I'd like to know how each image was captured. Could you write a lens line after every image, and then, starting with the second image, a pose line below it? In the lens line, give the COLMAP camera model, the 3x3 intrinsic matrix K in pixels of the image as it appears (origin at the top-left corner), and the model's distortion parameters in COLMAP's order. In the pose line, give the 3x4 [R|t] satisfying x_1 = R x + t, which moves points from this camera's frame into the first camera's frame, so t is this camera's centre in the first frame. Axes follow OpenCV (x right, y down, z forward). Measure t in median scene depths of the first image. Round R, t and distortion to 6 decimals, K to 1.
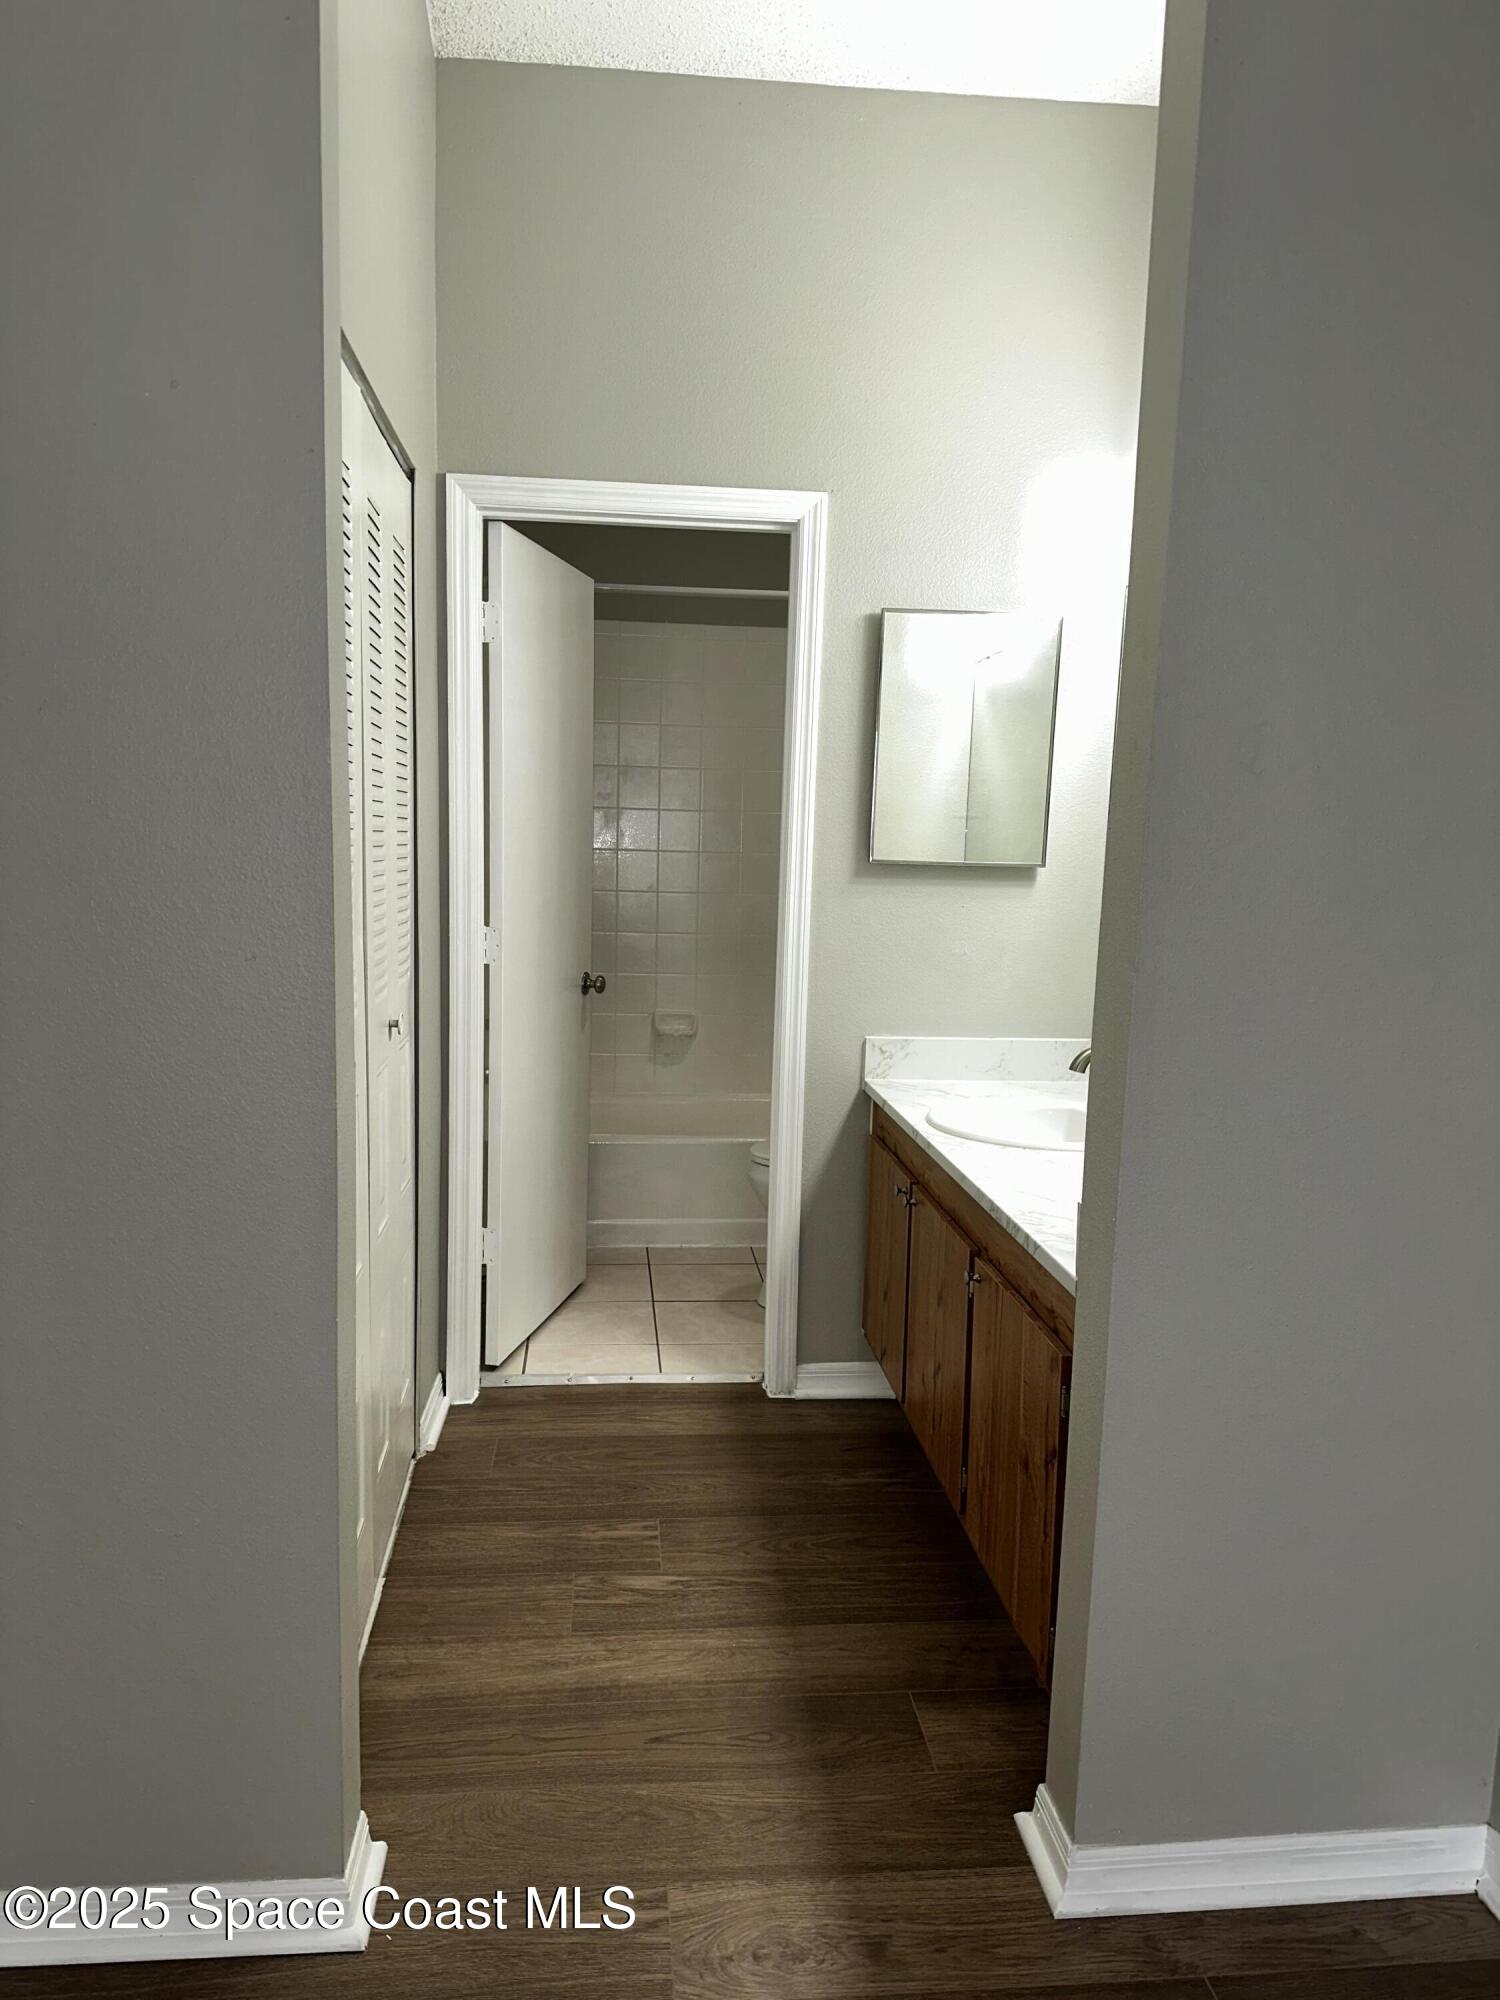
lens RADIAL K [[1415.3, 0, 750.0], [0, 1415.3, 1000.0], [0, 0, 1]] dist [0.000496, -0.002095]
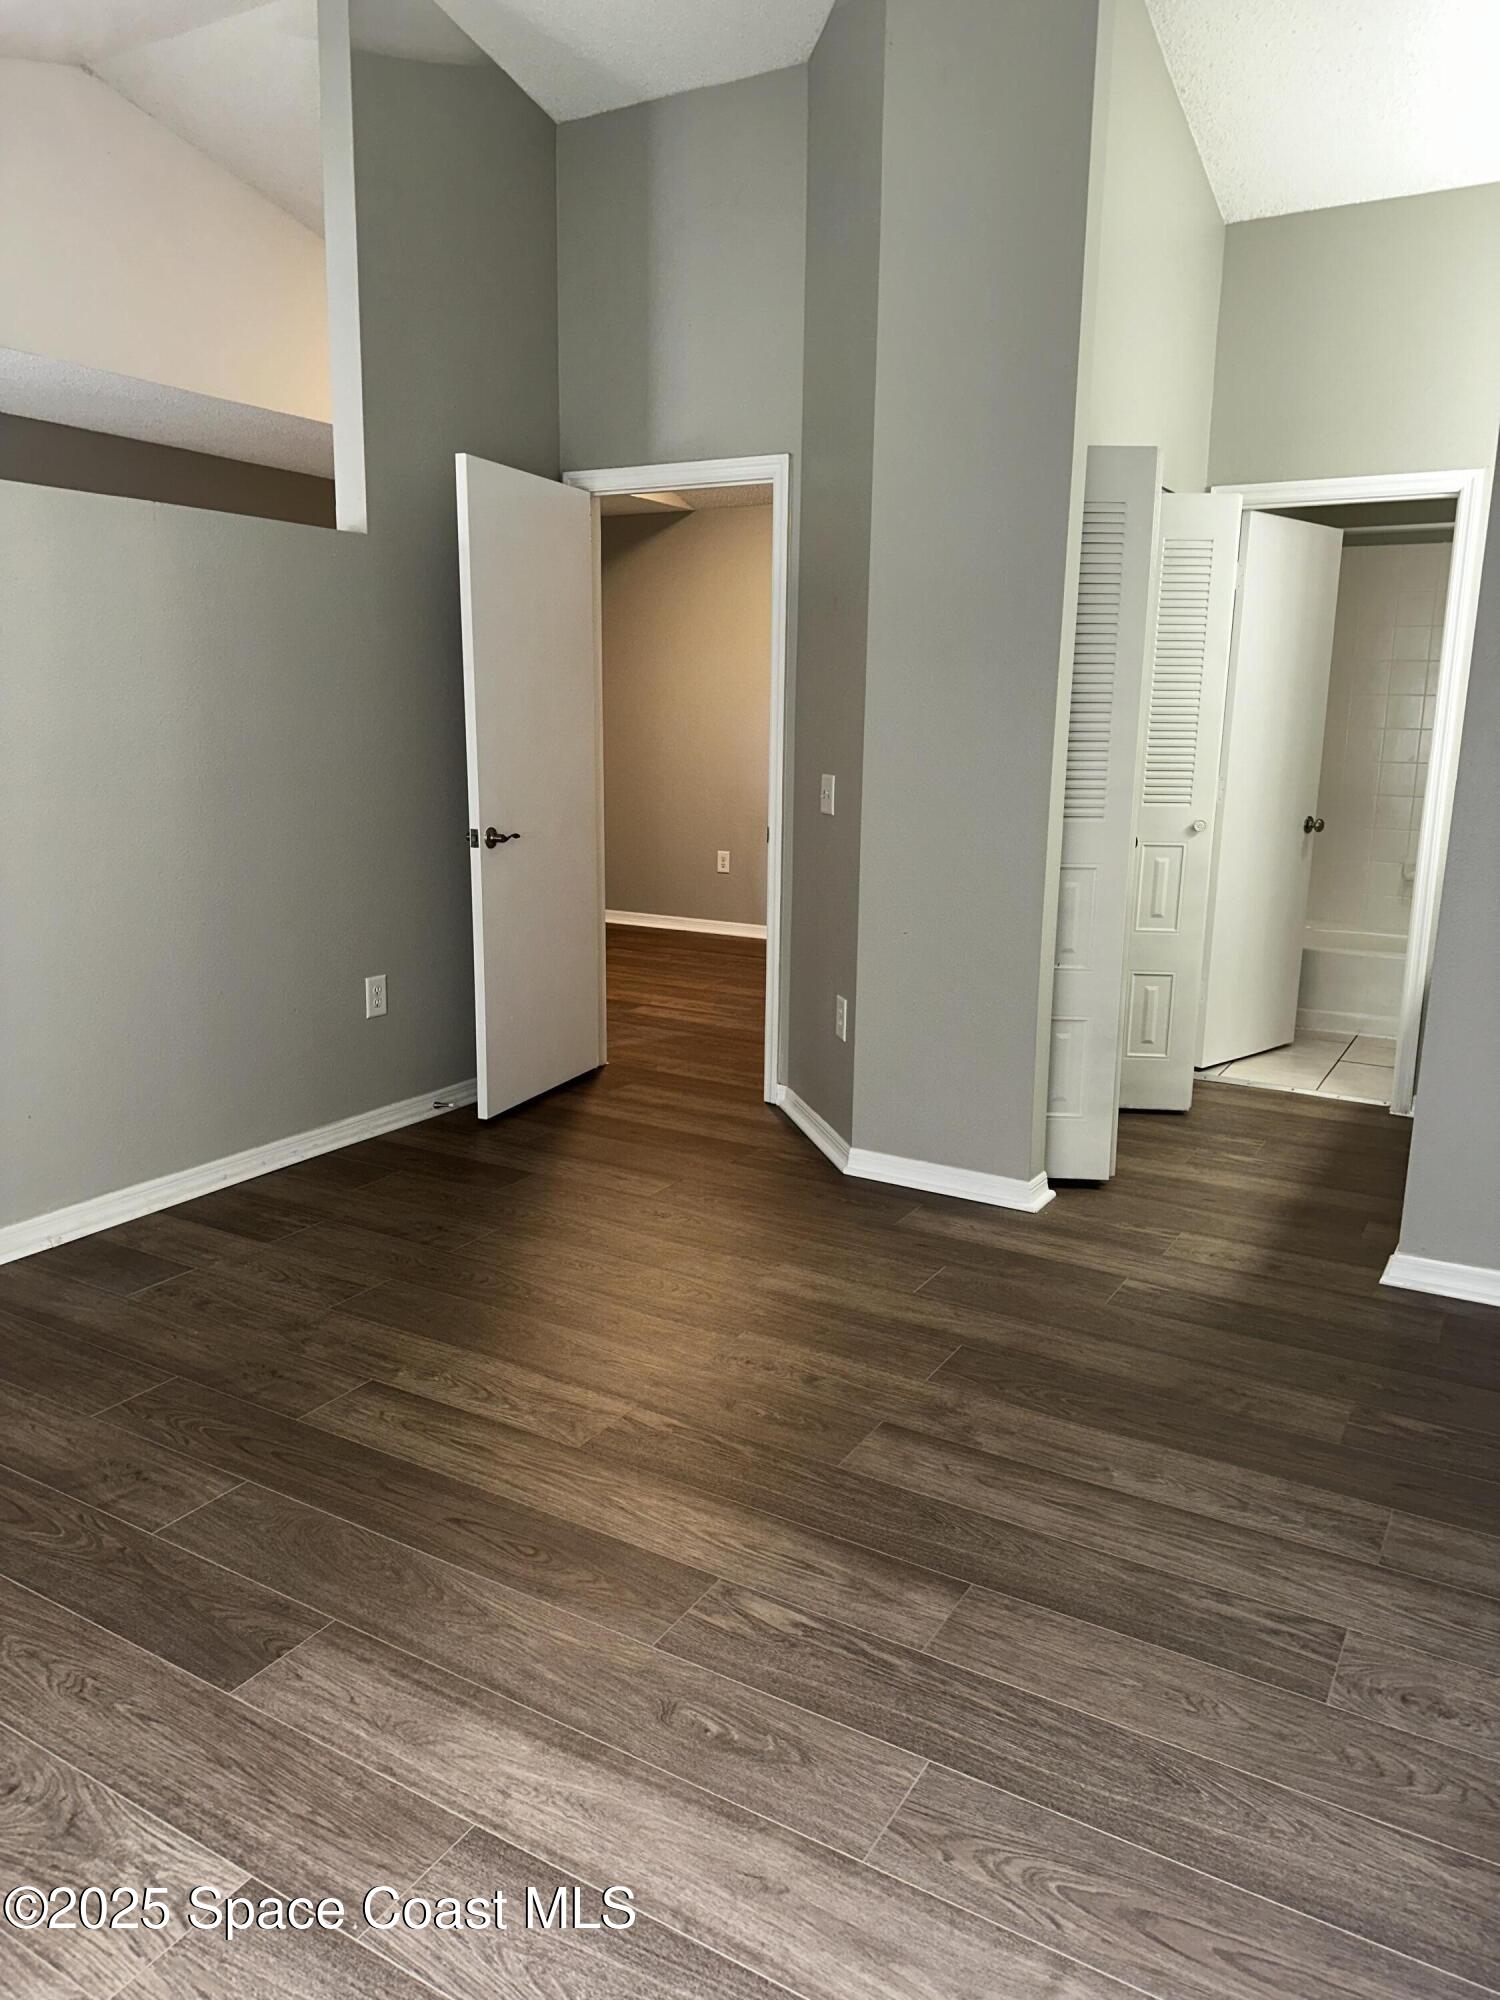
lens RADIAL K [[1415.3, 0, 750.0], [0, 1415.3, 1000.0], [0, 0, 1]] dist [0.000496, -0.002095]
pose [[0.802926, 0.115059, -0.584869, 0.346790], [-0.082038, 0.993187, 0.082762, 0.111567], [0.590407, -0.018471, 0.806895, -0.572859]]
